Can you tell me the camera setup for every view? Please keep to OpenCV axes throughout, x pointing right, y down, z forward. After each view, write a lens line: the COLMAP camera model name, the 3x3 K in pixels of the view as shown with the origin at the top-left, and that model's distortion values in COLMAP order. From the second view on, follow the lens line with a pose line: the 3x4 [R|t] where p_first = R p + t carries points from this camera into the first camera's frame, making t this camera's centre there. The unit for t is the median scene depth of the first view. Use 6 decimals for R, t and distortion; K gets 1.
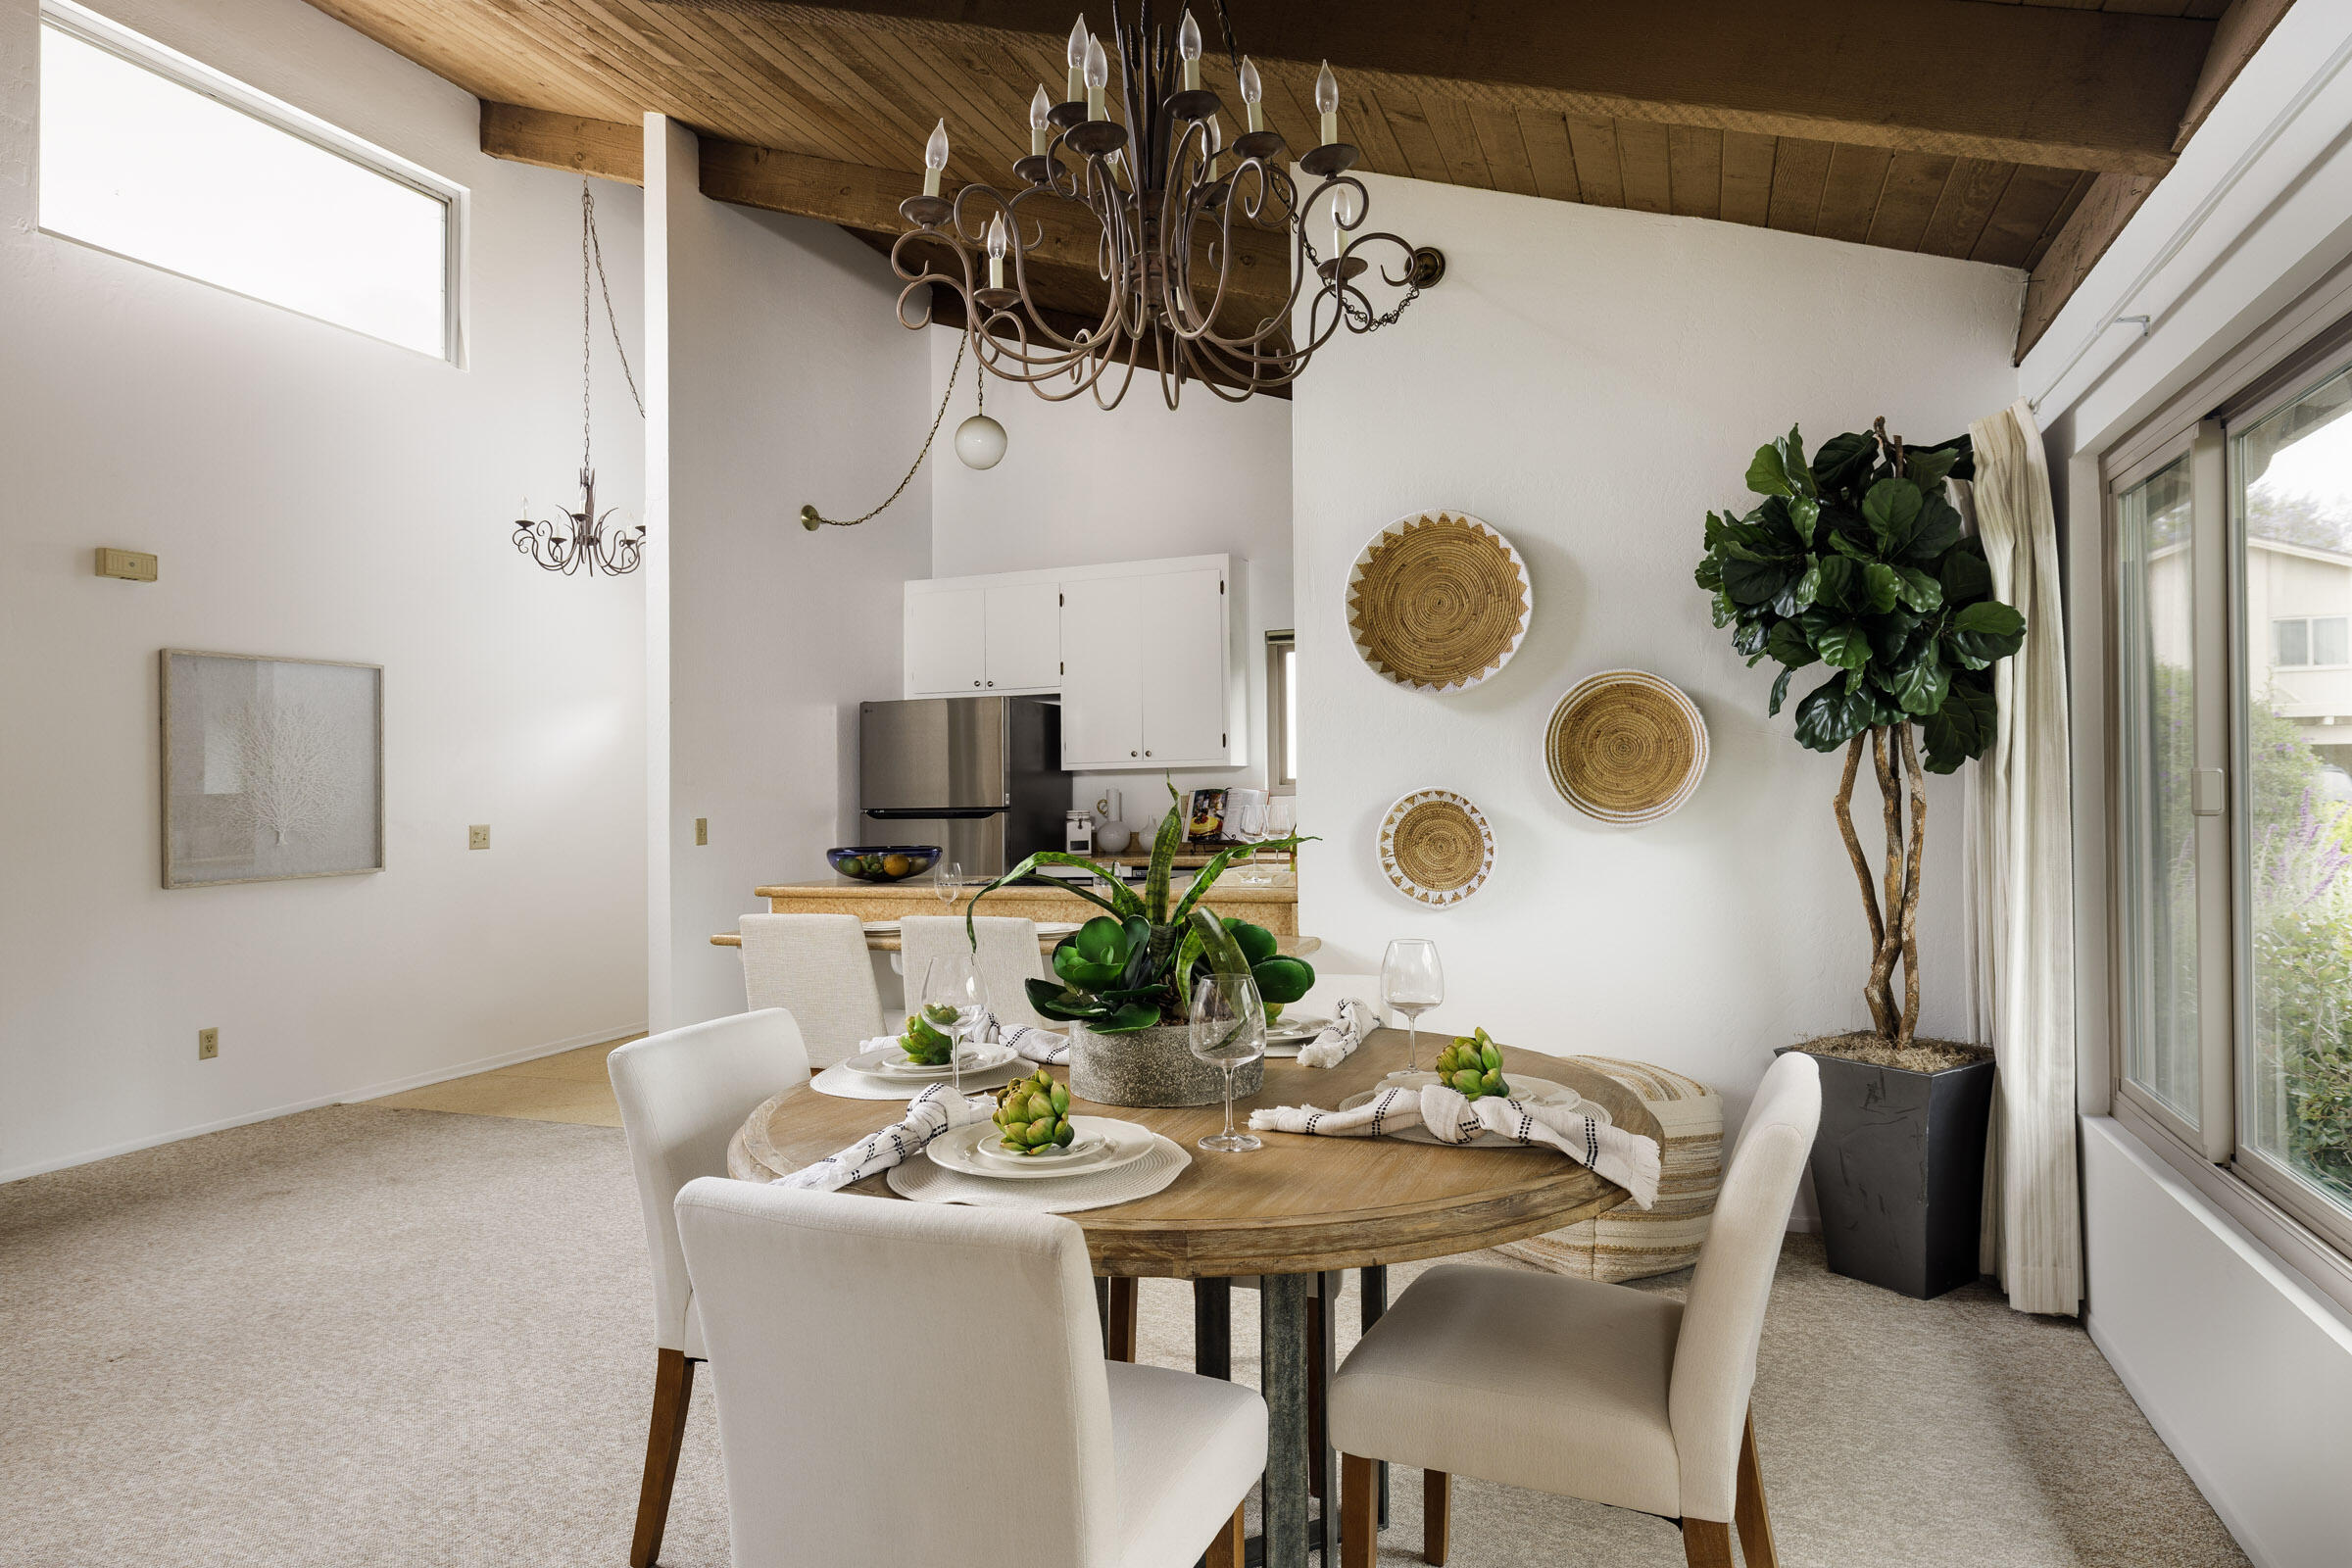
lens RADIAL K [[1381.2, 0, 1176.0], [0, 1381.2, 784.0], [0, 0, 1]] dist [0.000072, -0.000018]
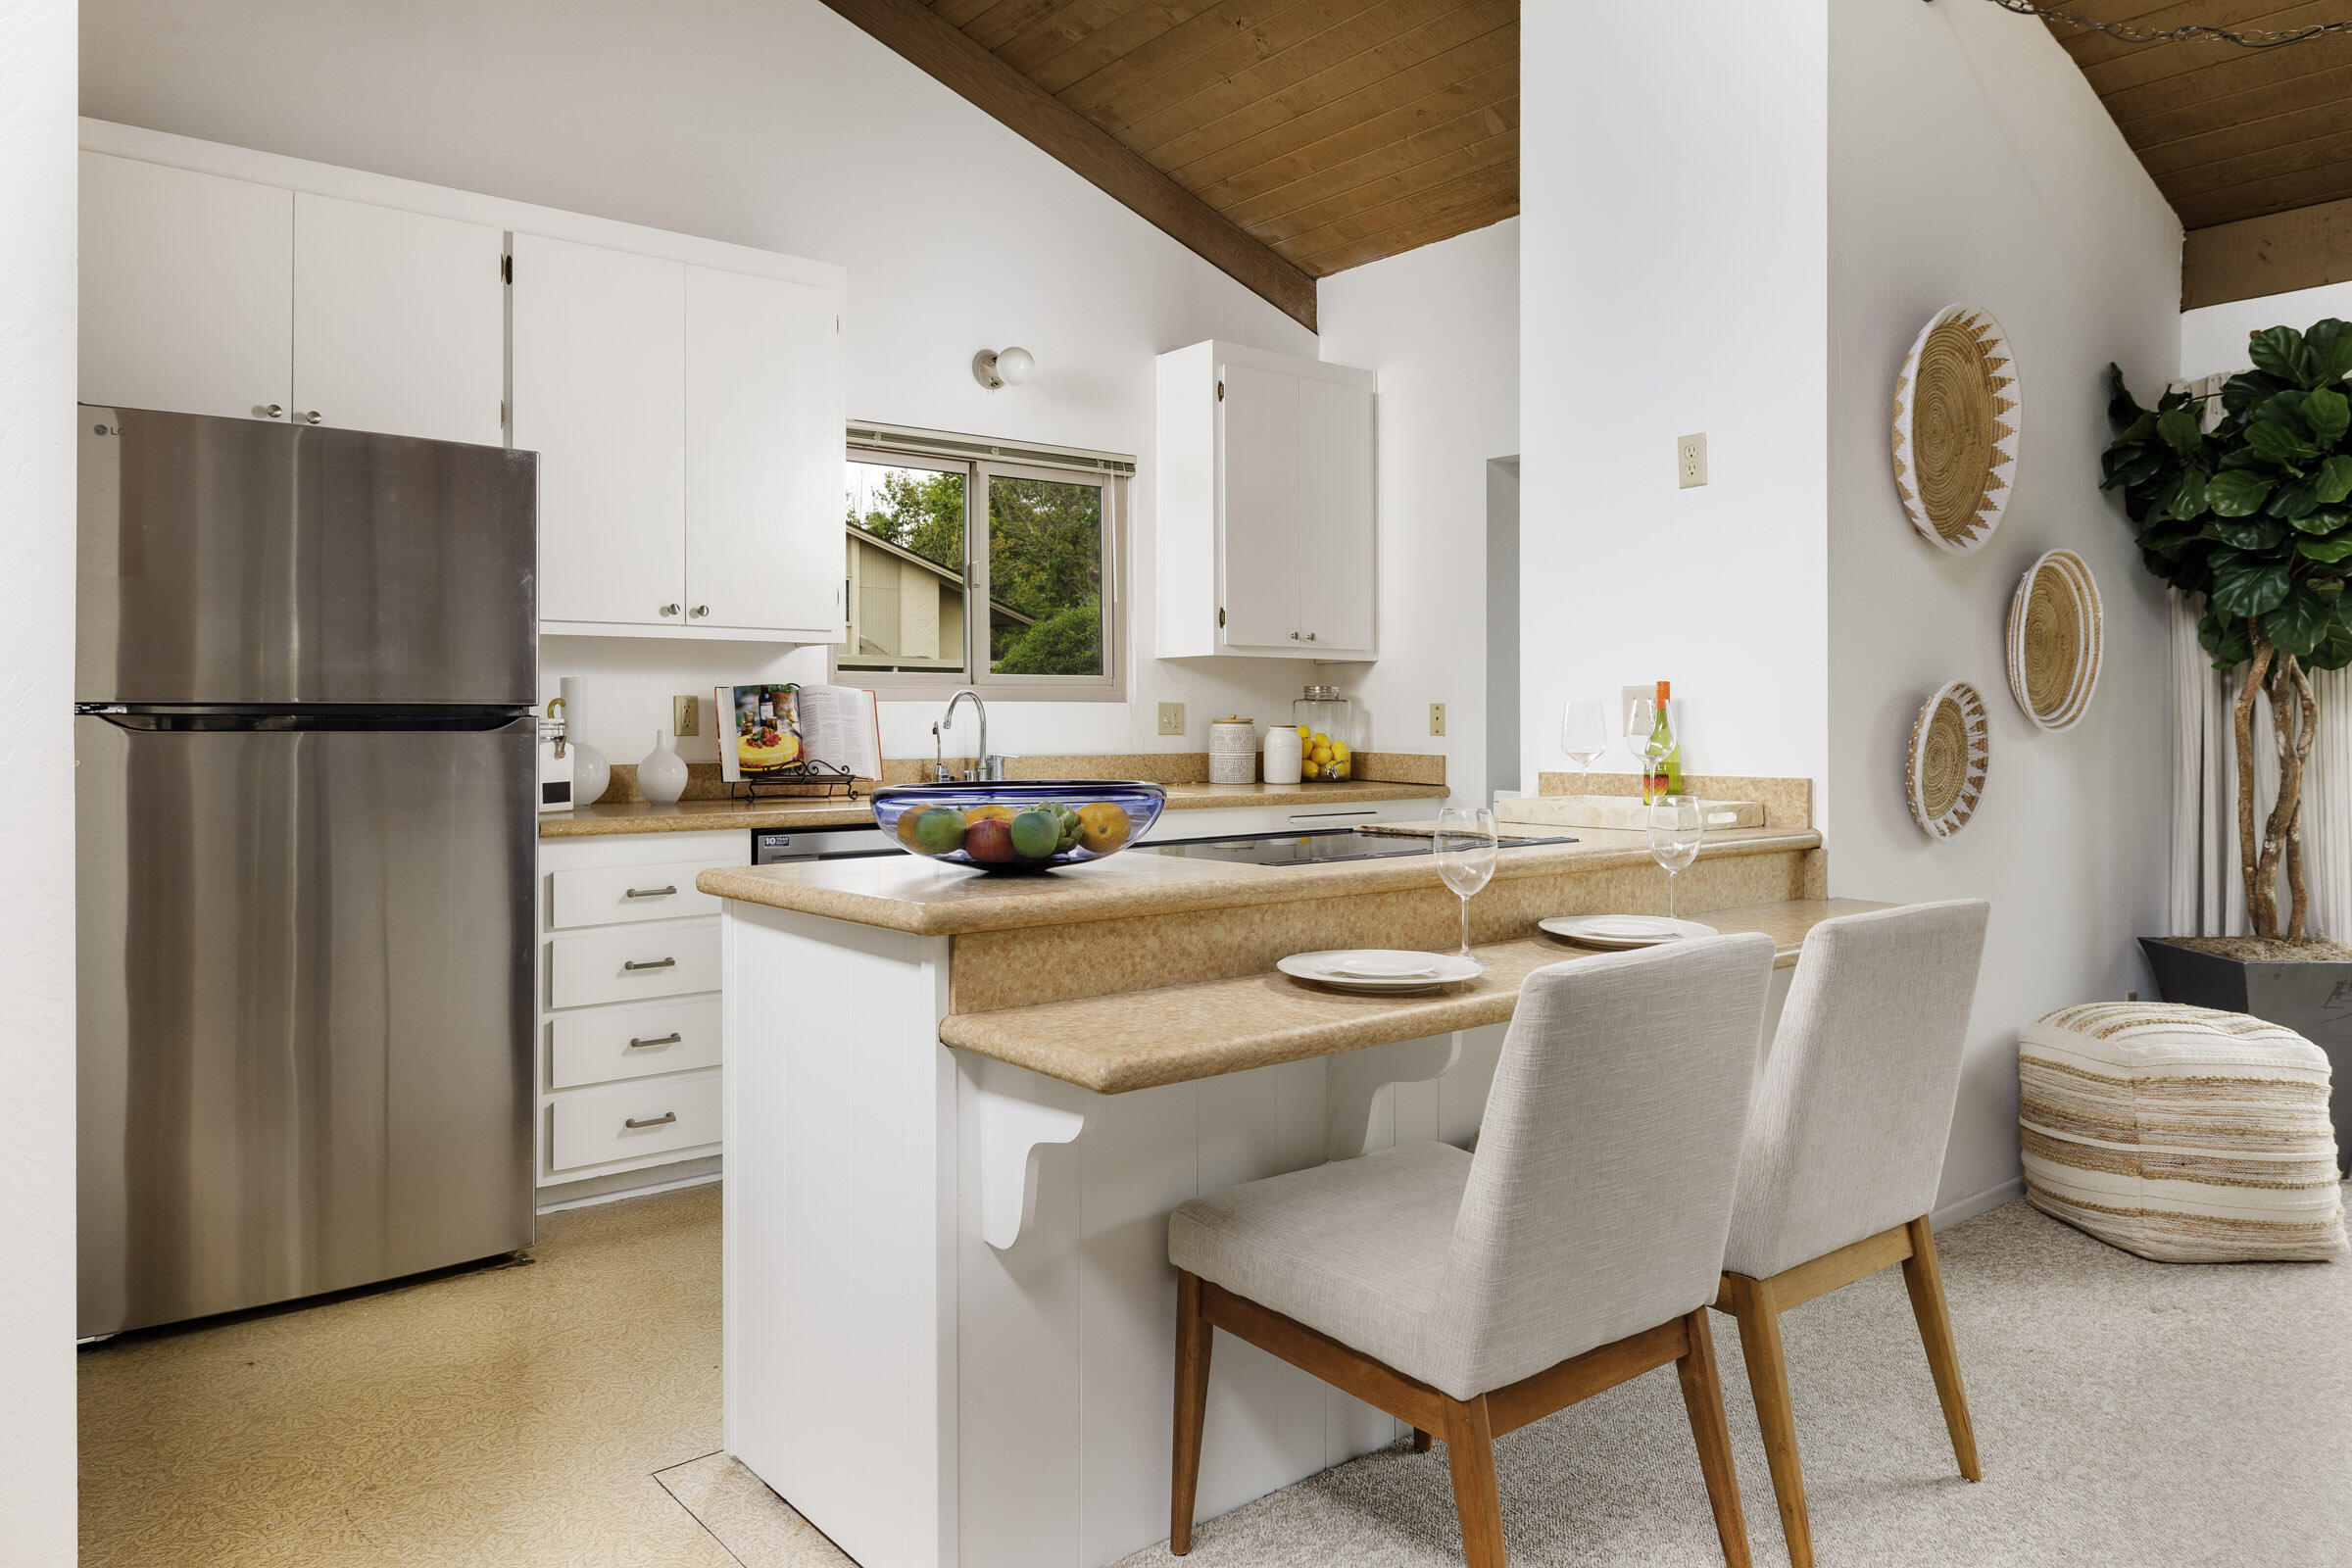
lens RADIAL K [[1562.4, 0, 1176.0], [0, 1562.4, 784.0], [0, 0, 1]] dist [-0.000045, -0.000295]
pose [[0.506031, -0.014734, 0.862389, -0.437499], [-0.014827, 0.999558, 0.025777, 0.025096], [-0.862388, -0.025830, 0.505589, 0.542804]]
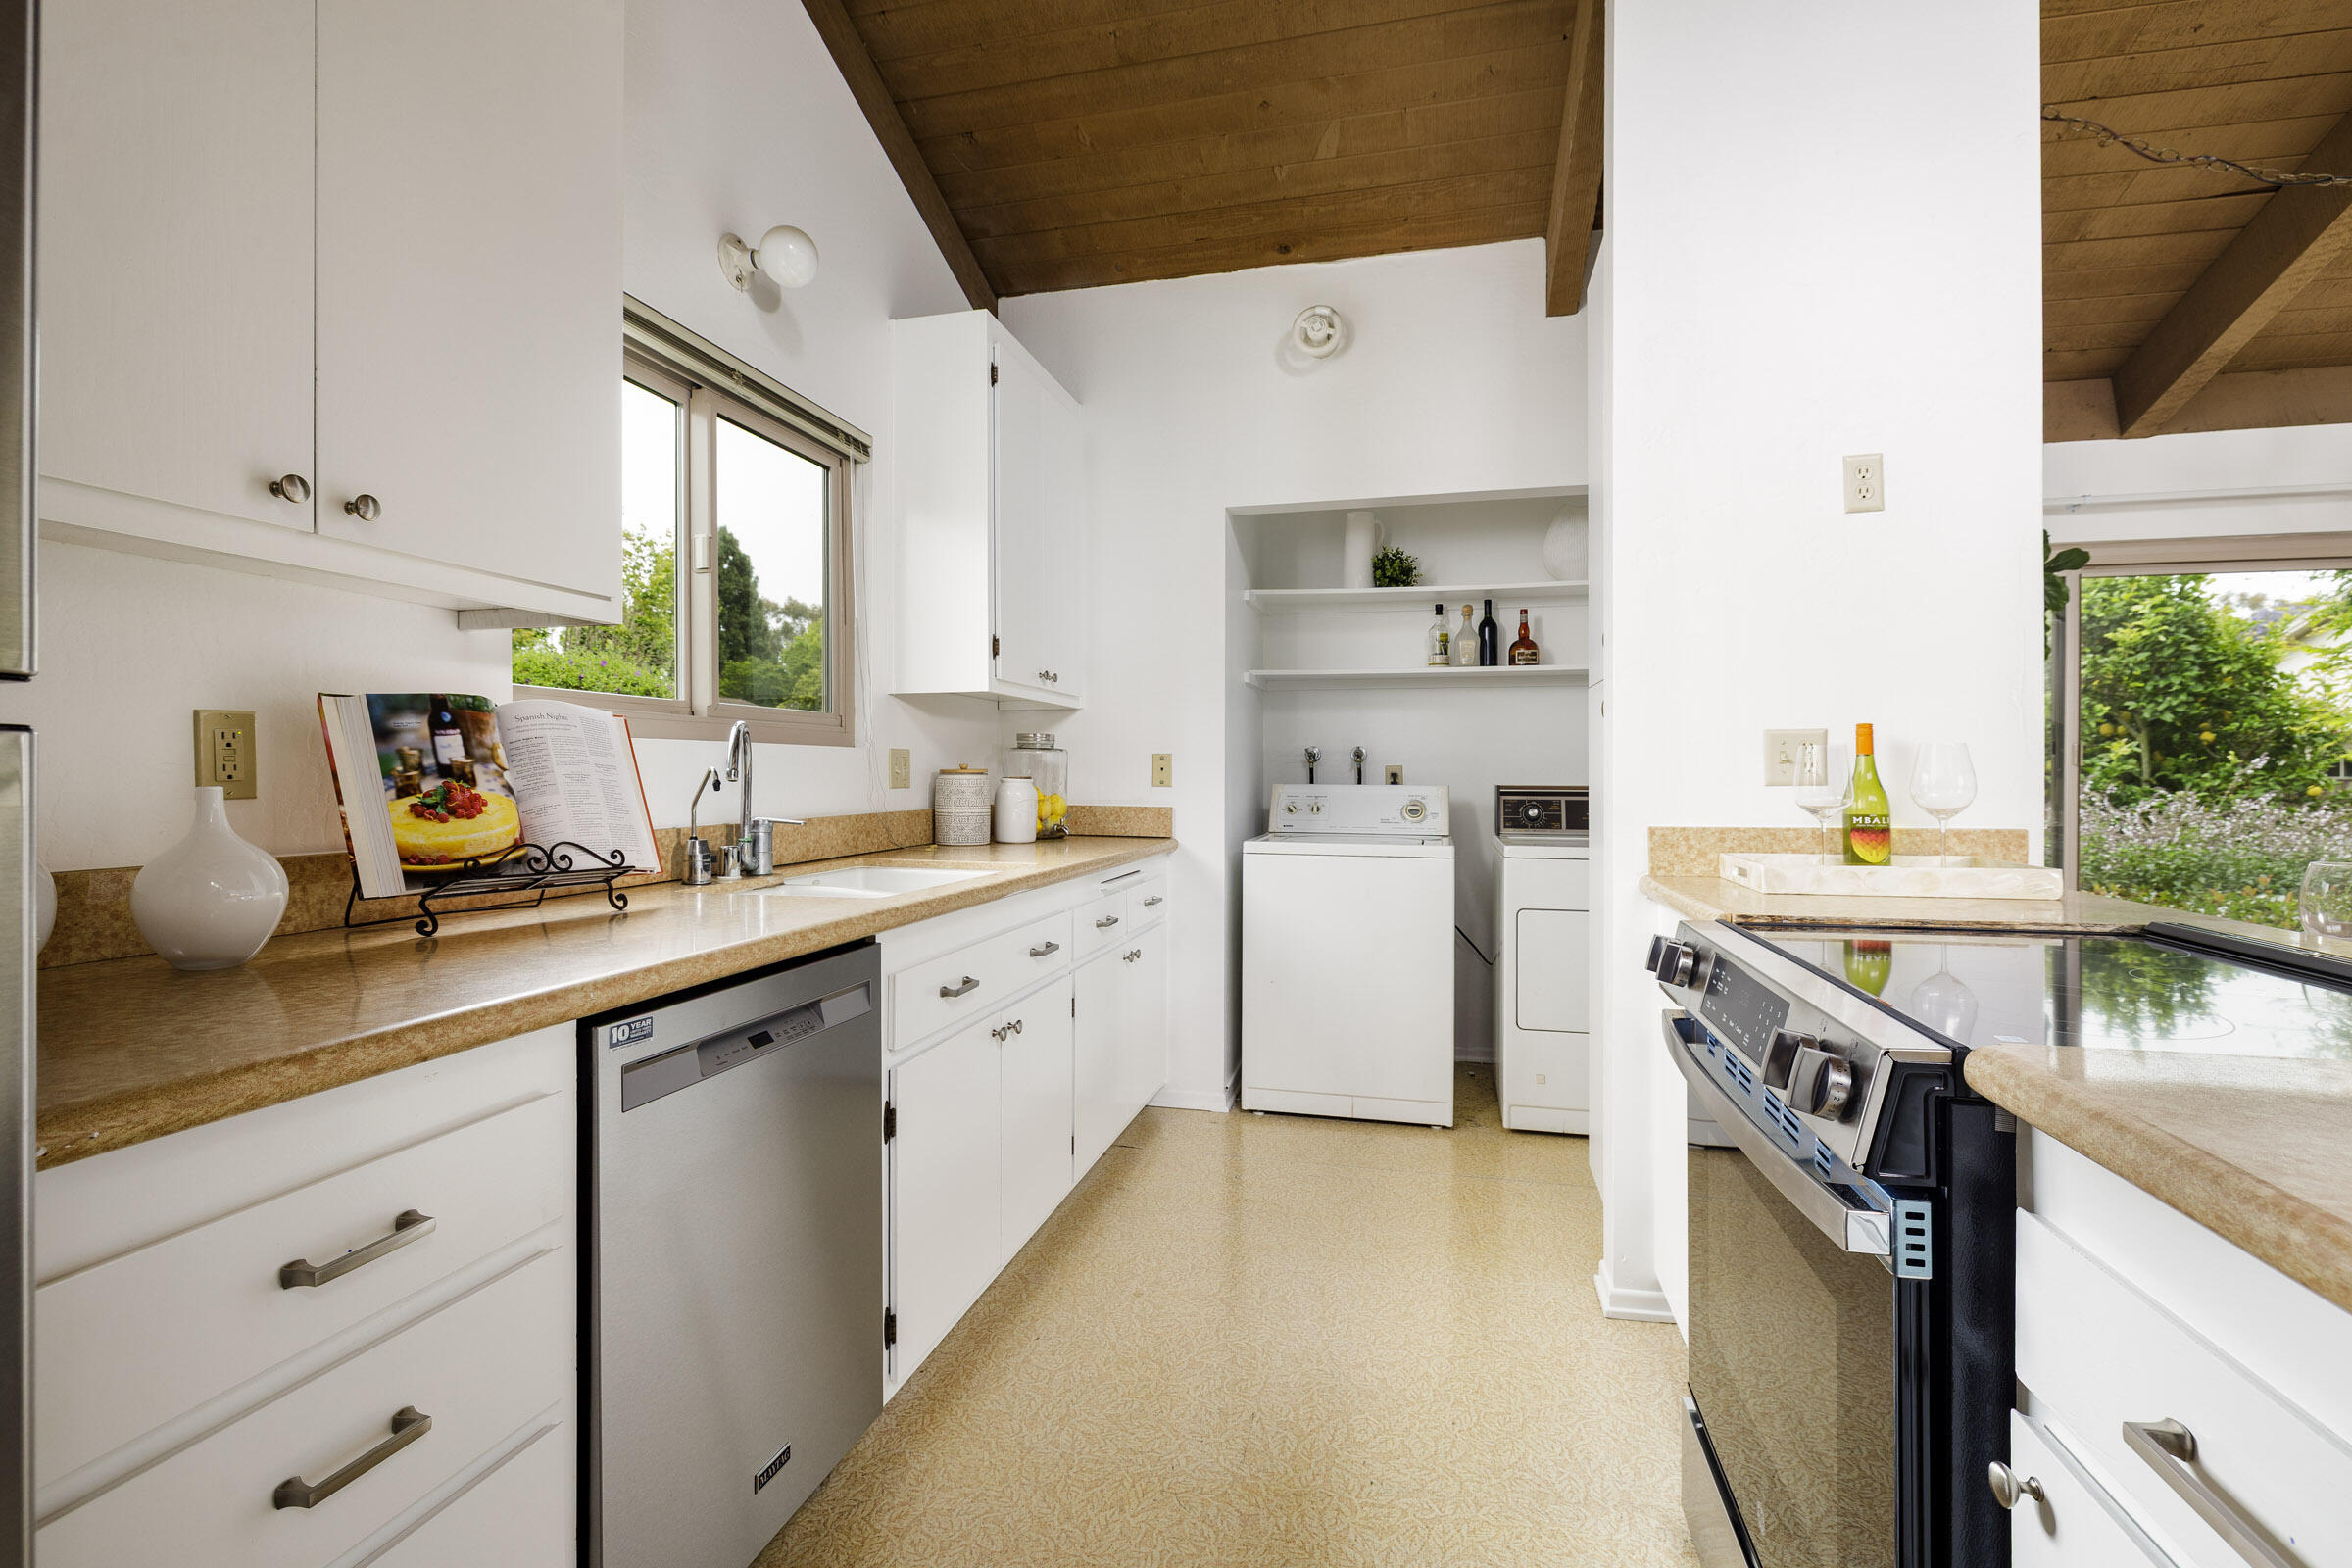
lens RADIAL K [[1058.2, 0, 1176.0], [0, 1058.2, 784.0], [0, 0, 1]] dist [-0.001381, 0.000034]
pose [[-0.126484, 0.011999, 0.991896, -0.205930], [-0.001752, 0.999923, -0.012319, 0.024135], [-0.991967, -0.003296, -0.126454, 0.886044]]
